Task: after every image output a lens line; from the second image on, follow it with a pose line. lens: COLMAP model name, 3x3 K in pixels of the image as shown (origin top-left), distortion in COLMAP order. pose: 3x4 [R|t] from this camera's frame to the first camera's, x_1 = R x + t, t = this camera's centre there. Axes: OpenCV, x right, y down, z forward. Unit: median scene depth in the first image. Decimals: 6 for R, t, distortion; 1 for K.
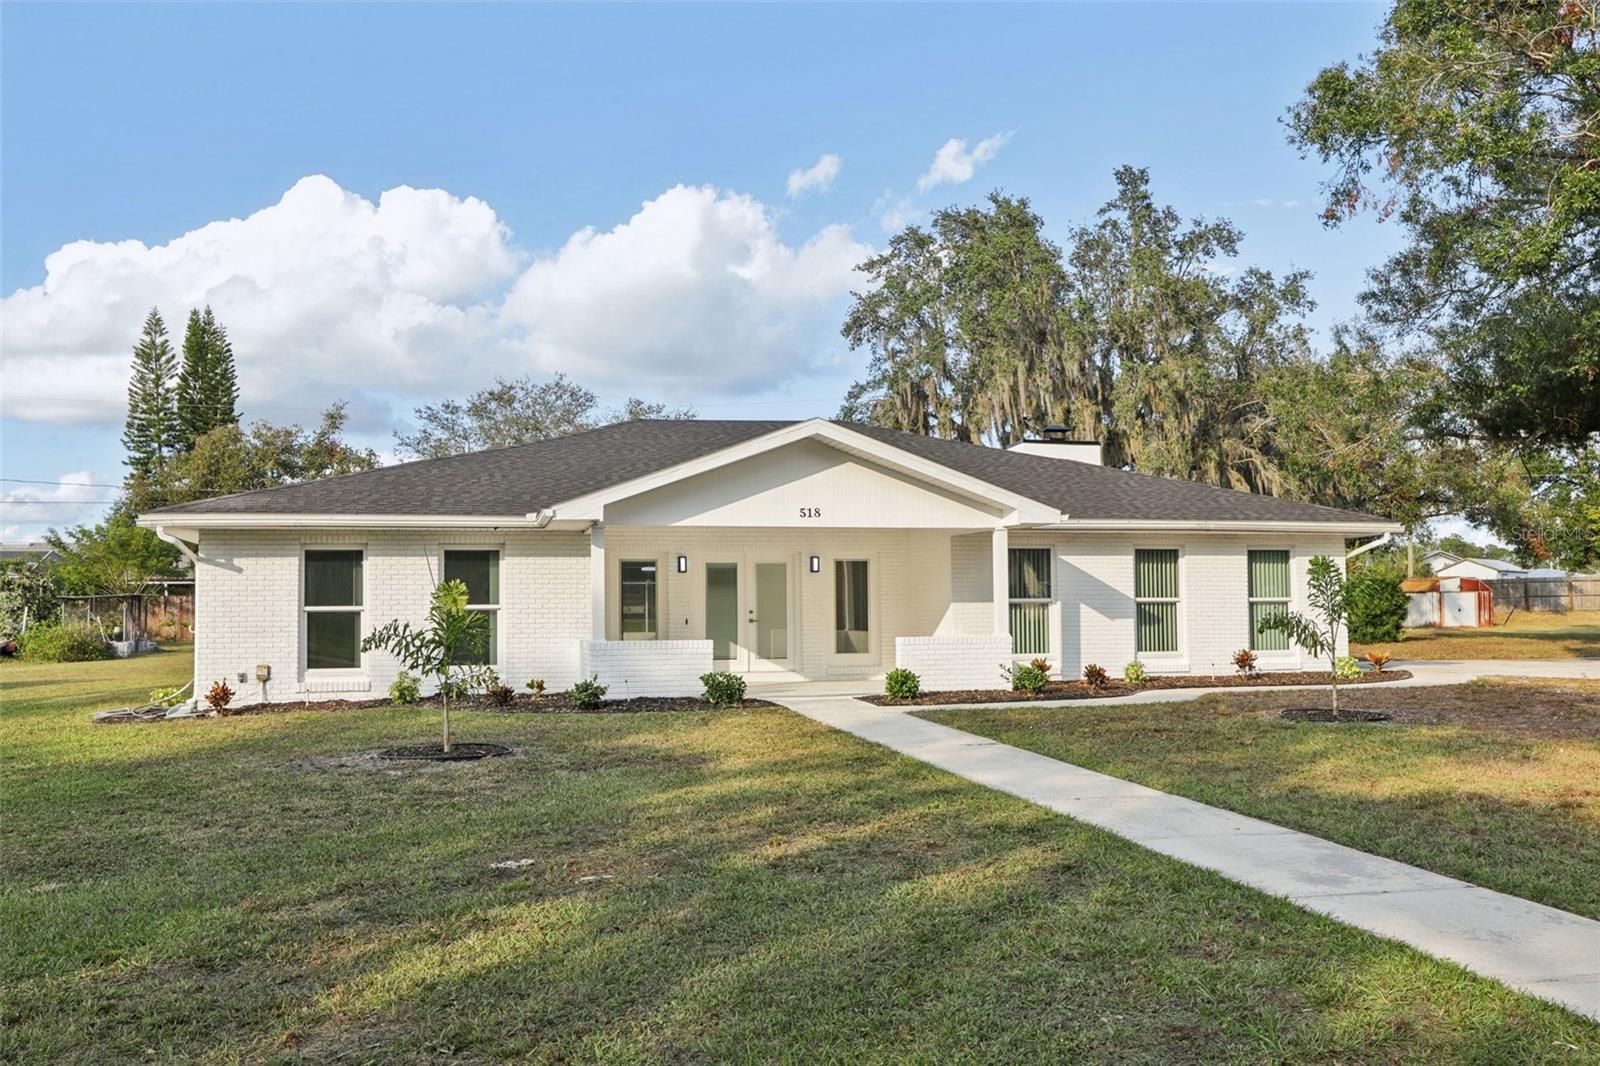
lens RADIAL K [[1343.0, 0, 801.0], [0, 1343.0, 537.8], [0, 0, 1]] dist [0.007840, 0.009735]
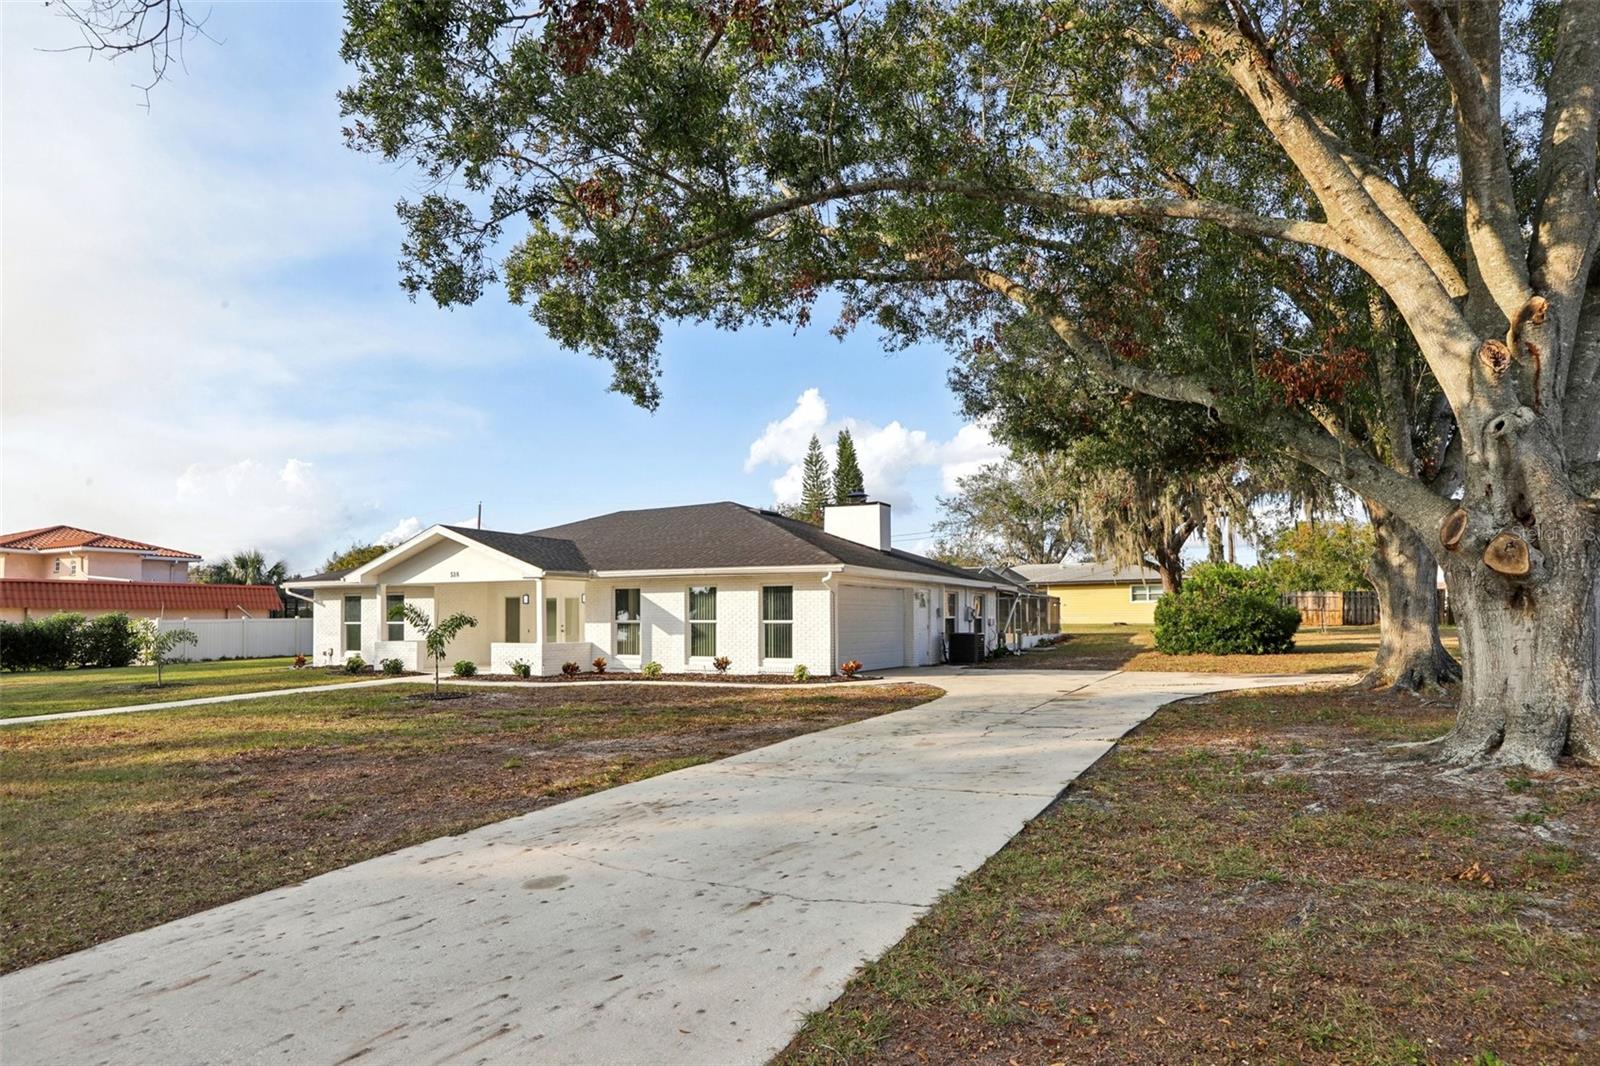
lens RADIAL K [[969.1, 0, 795.2], [0, 969.1, 569.7], [0, 0, 1]] dist [-0.061355, 0.067890]
pose [[0.752028, -0.026594, -0.658594, 1.016200], [0.035265, 0.999378, -0.000087, -0.007009], [0.658187, -0.023160, 0.752498, 0.257848]]
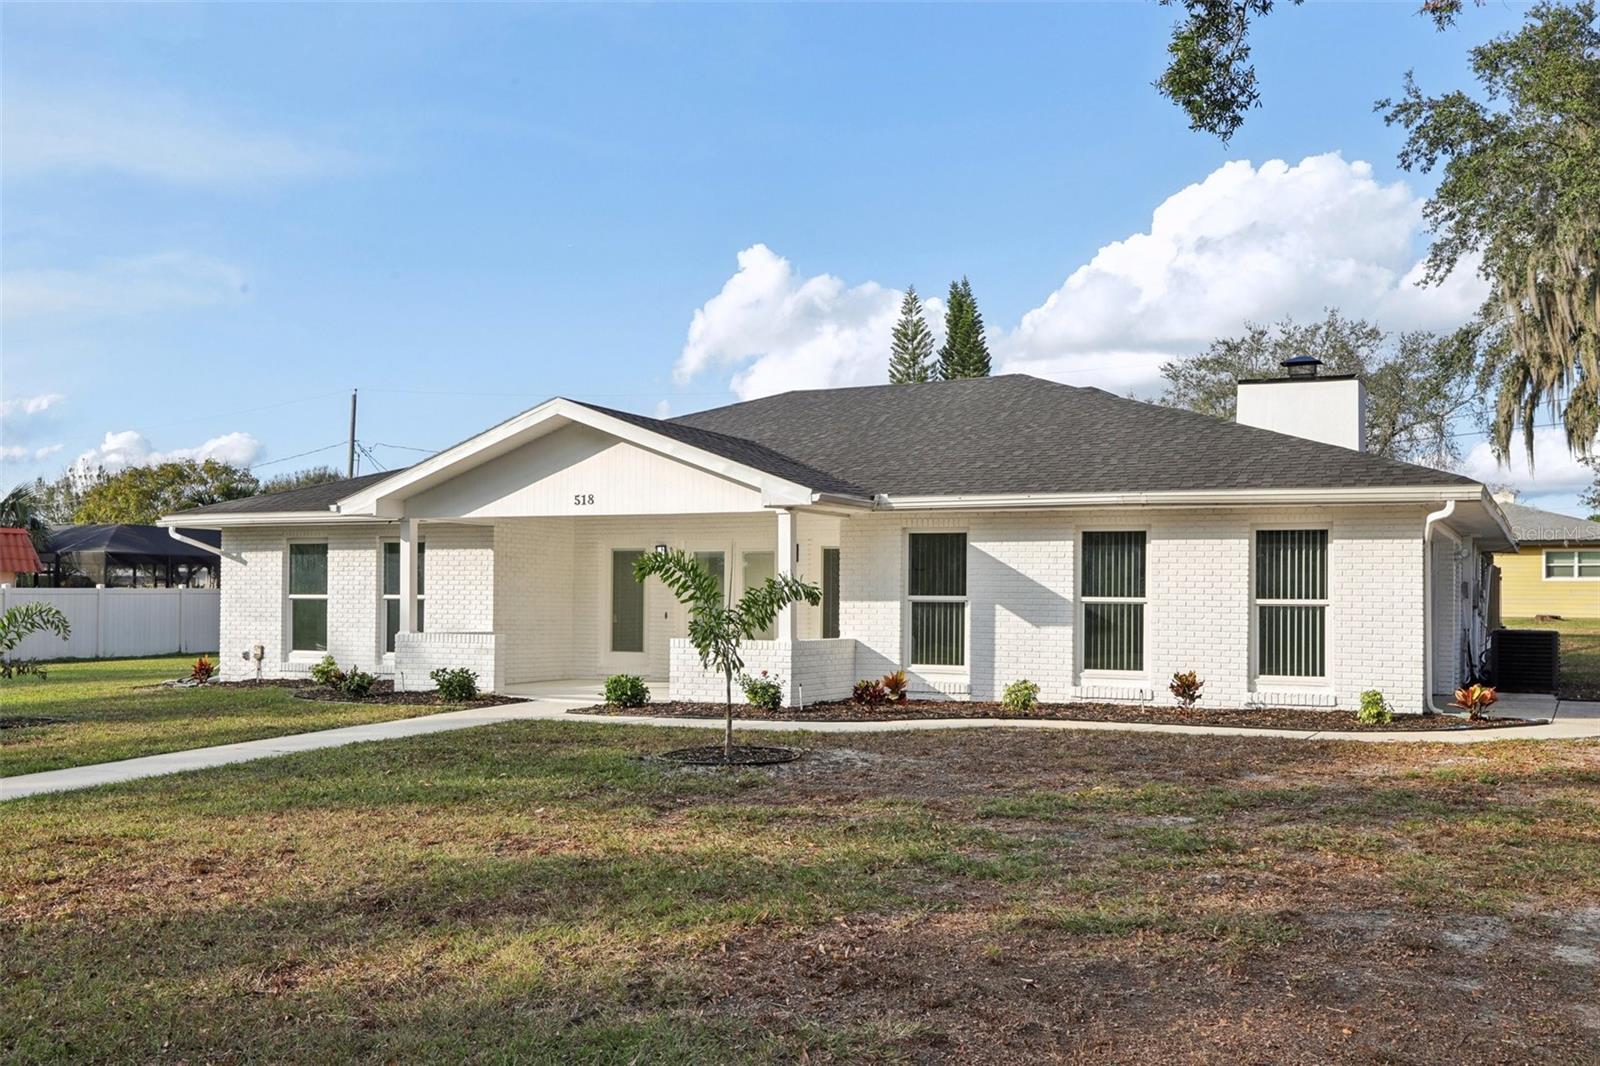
lens RADIAL K [[1569.6, 0, 795.6], [0, 1569.6, 520.2], [0, 0, 1]] dist [-0.004681, 0.154009]
pose [[0.766039, -0.017097, -0.642567, 0.665666], [0.021350, 0.999771, -0.001149, -0.000265], [0.642439, -0.012839, 0.766229, 0.224002]]
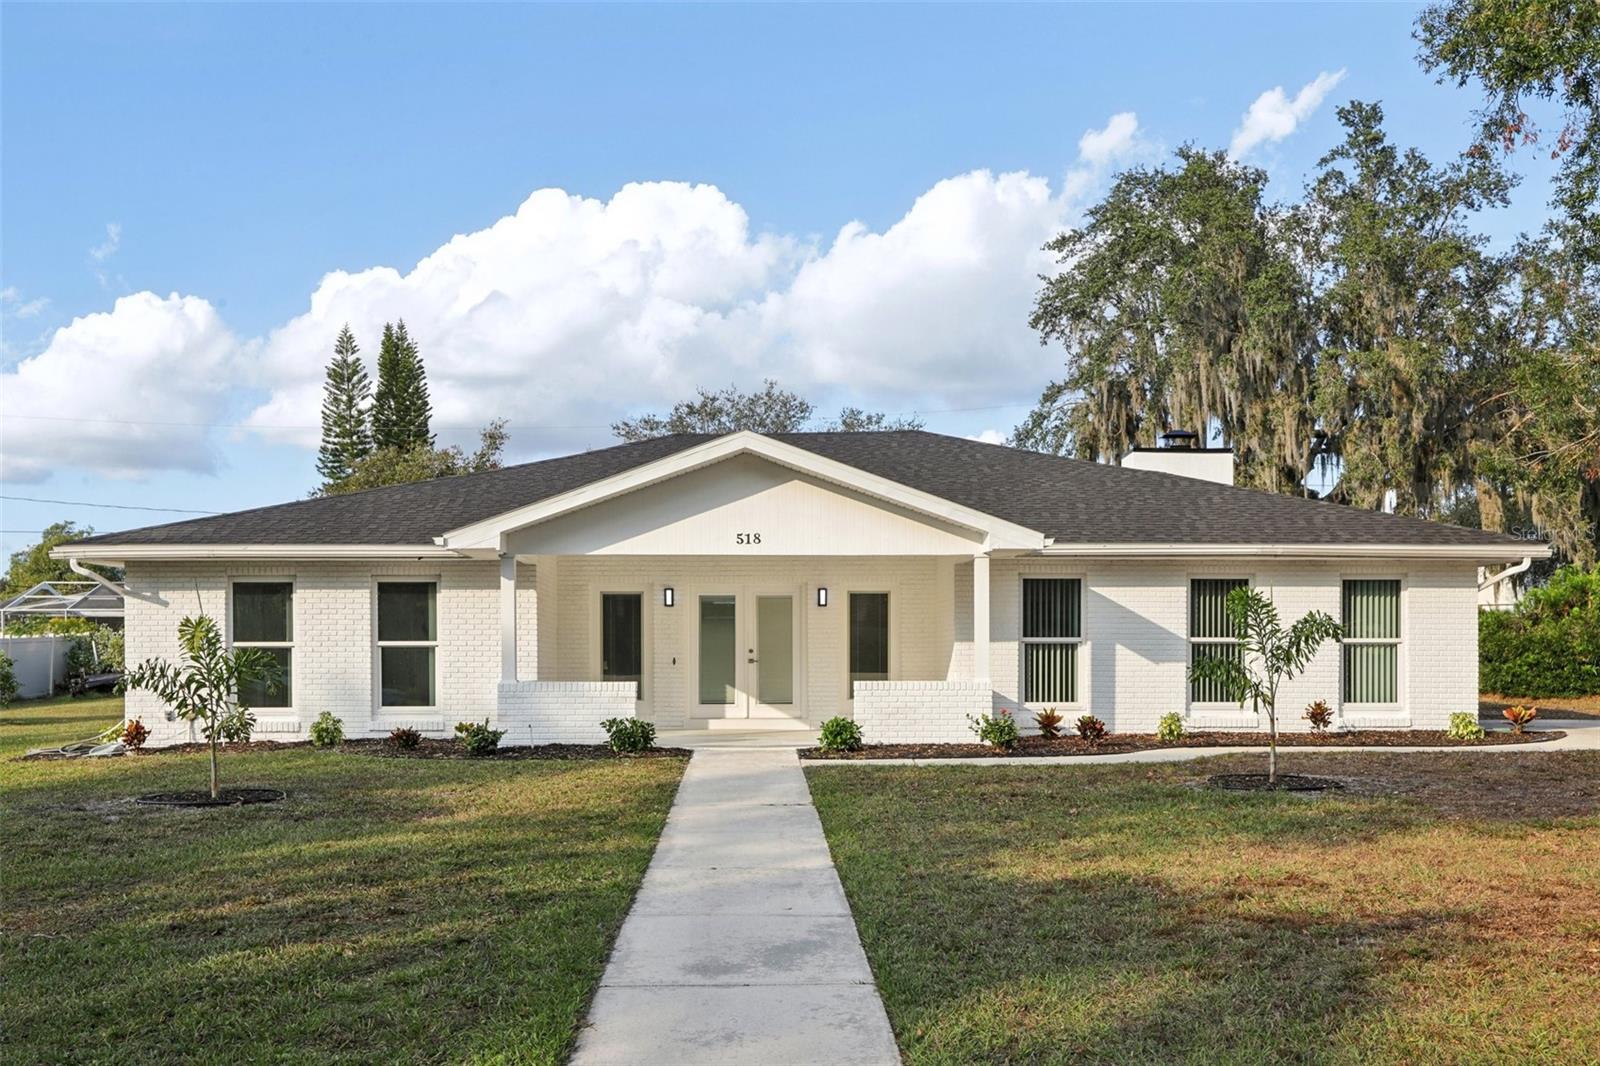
lens RADIAL K [[1538.7, 0, 804.0], [0, 1538.7, 626.7], [0, 0, 1]] dist [0.032773, 0.002162]
pose [[0.977661, 0.003790, -0.210155, 0.209361], [0.004432, 0.999244, 0.038637, 0.000187], [0.210143, -0.038705, 0.976904, 0.020200]]
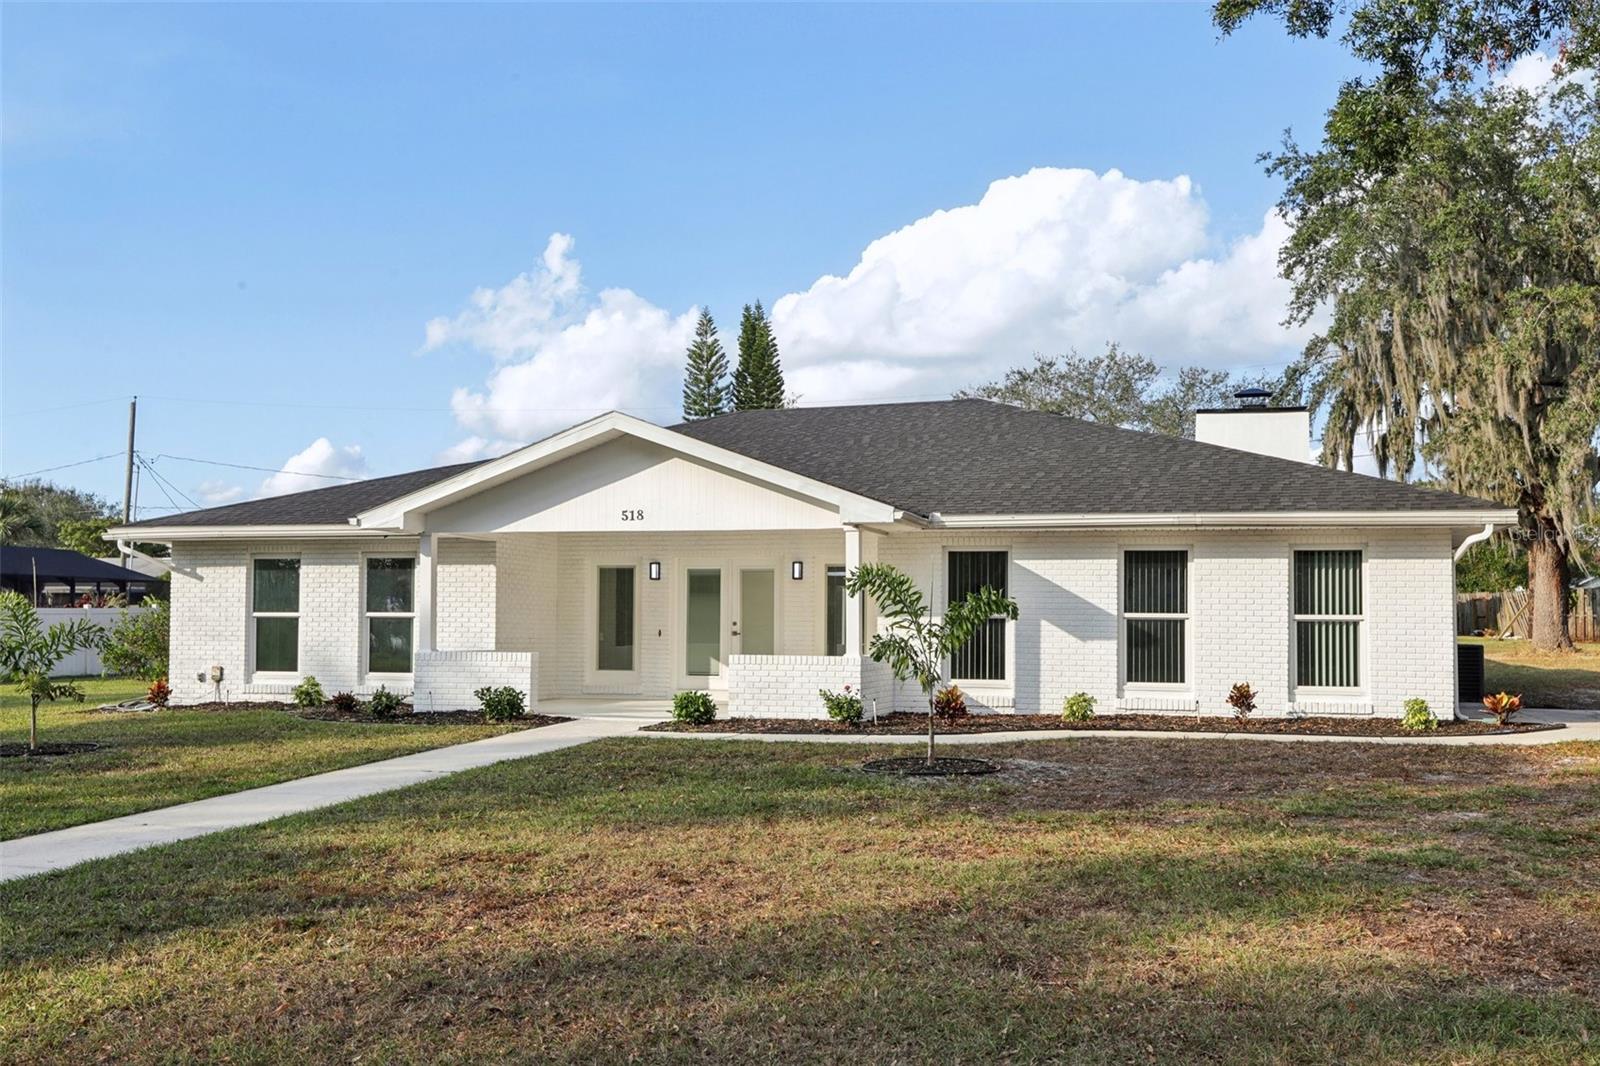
lens RADIAL K [[1575.3, 0, 801.7], [0, 1575.3, 514.4], [0, 0, 1]] dist [0.000576, 0.140692]
pose [[0.869290, -0.019436, -0.493921, 0.522278], [0.013575, 0.999788, -0.015450, -0.000997], [0.494117, 0.006725, 0.869370, 0.107627]]
